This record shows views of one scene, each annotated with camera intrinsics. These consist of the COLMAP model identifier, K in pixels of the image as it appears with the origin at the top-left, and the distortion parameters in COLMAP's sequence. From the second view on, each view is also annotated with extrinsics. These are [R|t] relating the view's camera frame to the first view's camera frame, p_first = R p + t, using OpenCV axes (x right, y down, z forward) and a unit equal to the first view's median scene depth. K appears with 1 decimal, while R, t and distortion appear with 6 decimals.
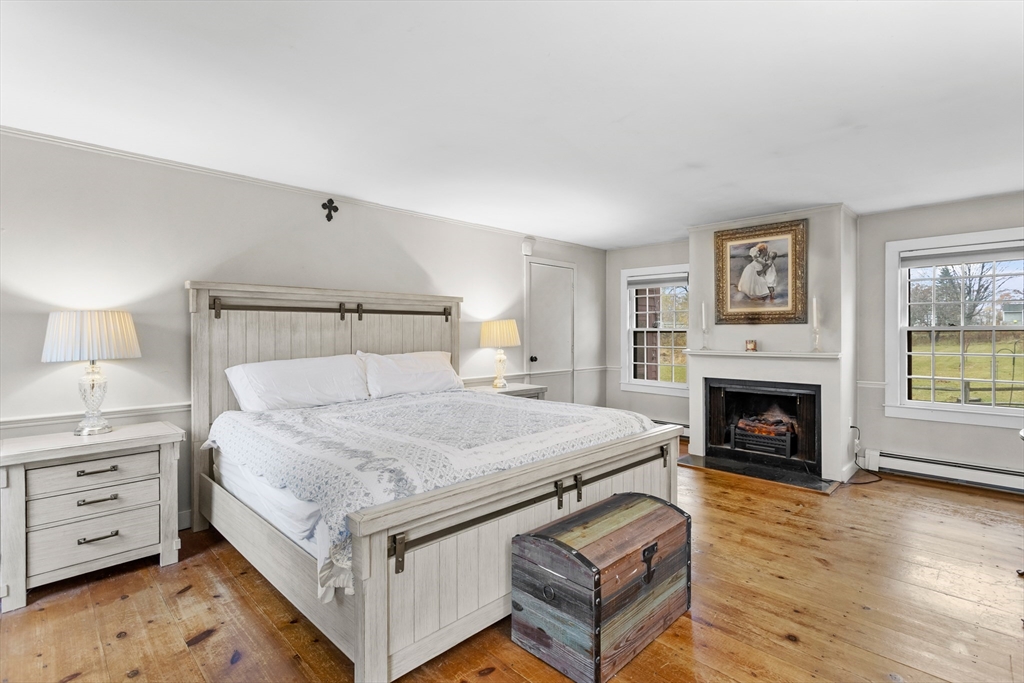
lens RADIAL K [[487.7, 0, 512.4], [0, 487.7, 335.1], [0, 0, 1]] dist [-0.001723, 0.002029]
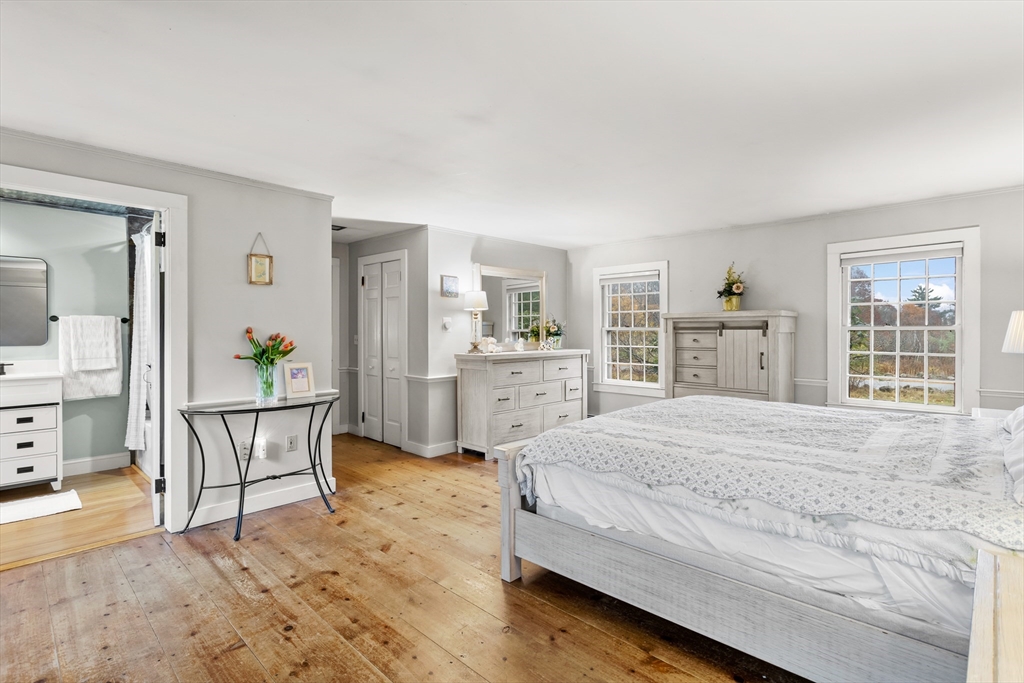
lens RADIAL K [[487.7, 0, 511.2], [0, 487.7, 337.9], [0, 0, 1]] dist [-0.001723, 0.002029]
pose [[-0.999710, 0.000406, -0.024080, 0.318452], [0.000105, 0.999922, 0.012500, -0.010318], [0.024083, 0.012494, -0.999632, 1.709323]]
